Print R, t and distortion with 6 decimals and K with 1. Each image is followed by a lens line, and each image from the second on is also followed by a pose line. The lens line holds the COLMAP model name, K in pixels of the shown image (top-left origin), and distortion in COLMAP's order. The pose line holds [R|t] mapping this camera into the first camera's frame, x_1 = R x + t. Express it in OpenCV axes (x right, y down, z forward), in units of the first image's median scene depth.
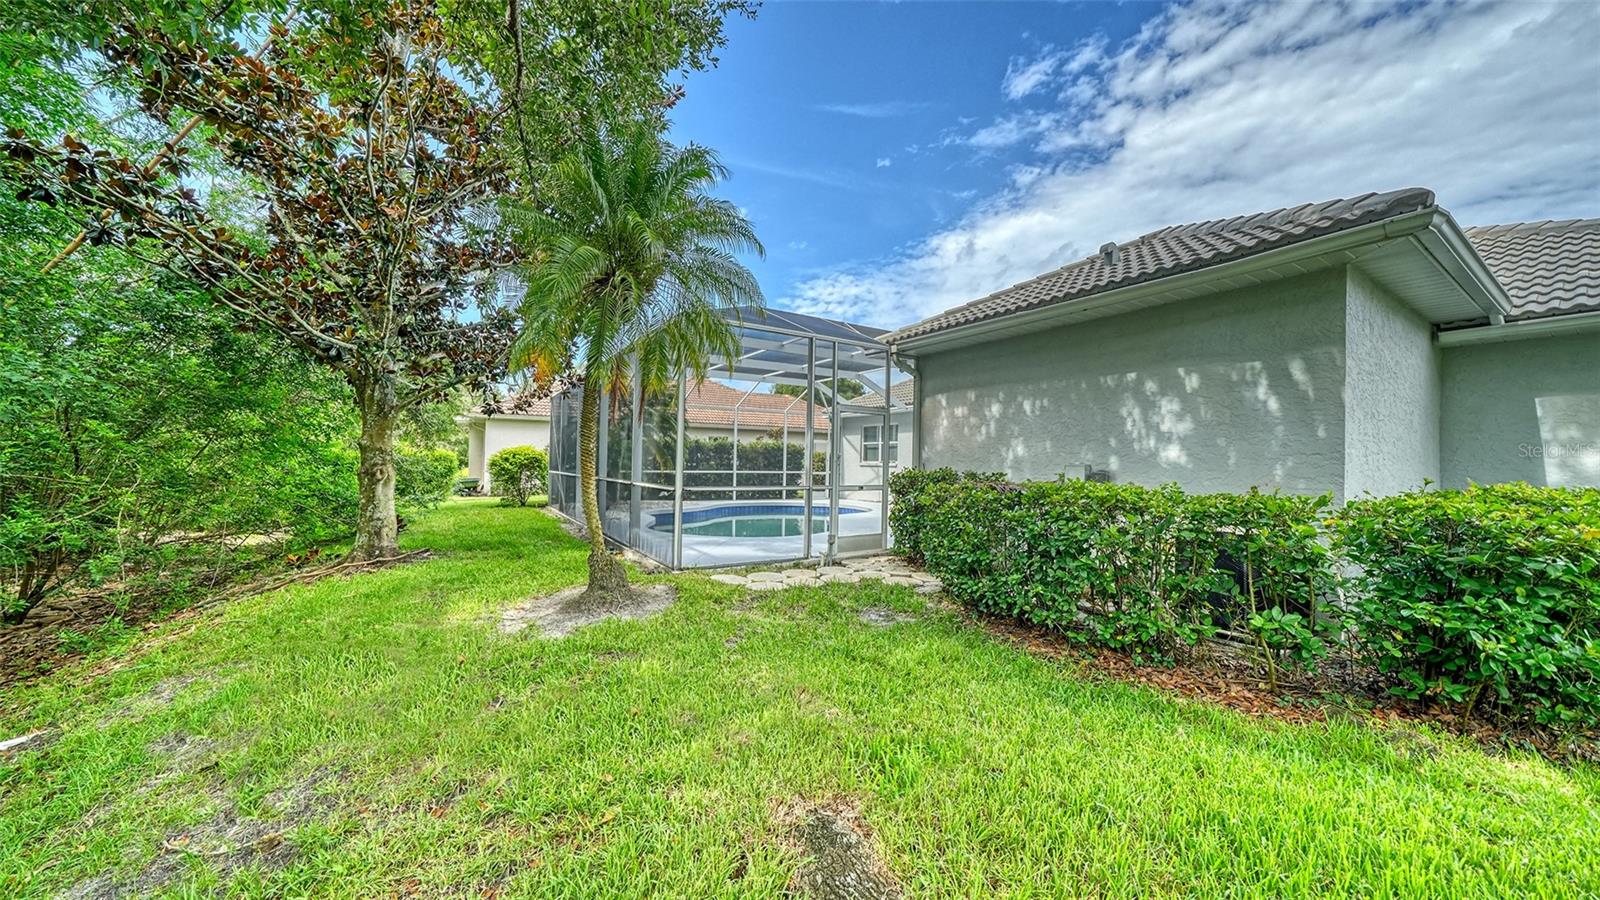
lens RADIAL K [[551.9, 0, 795.7], [0, 551.9, 447.7], [0, 0, 1]] dist [-0.003210, -0.000281]
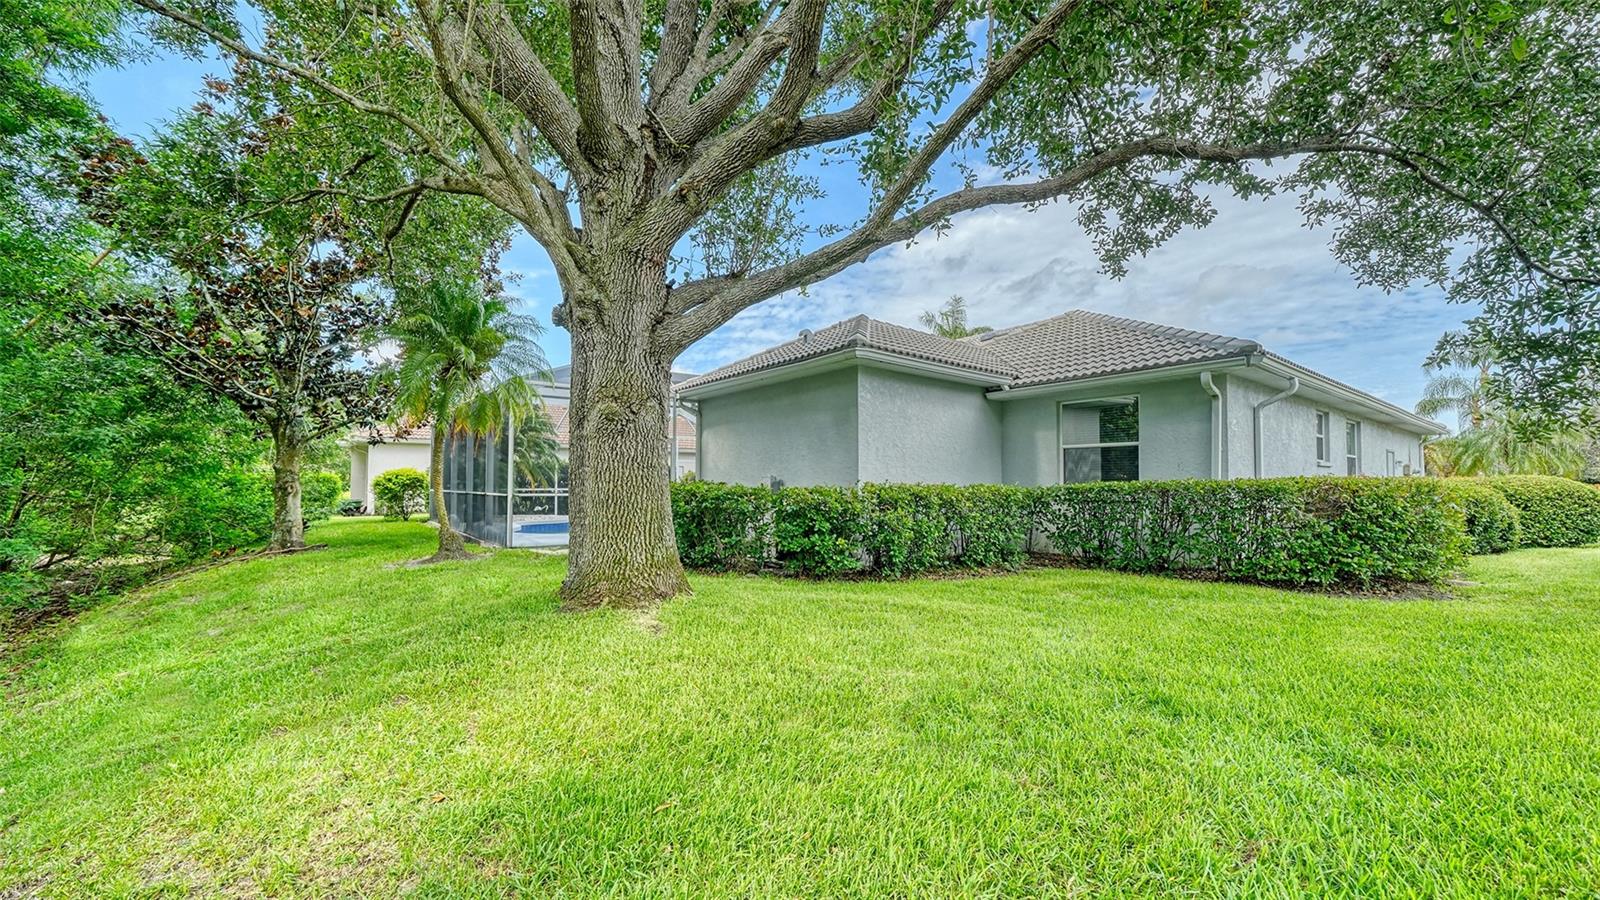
lens RADIAL K [[615.2, 0, 807.3], [0, 615.2, 462.6], [0, 0, 1]] dist [-0.003220, -0.000062]
pose [[0.993951, -0.009660, 0.109396, 0.287702], [0.010340, 0.999931, -0.005649, 0.002941], [-0.109334, 0.006746, 0.993982, -0.524499]]
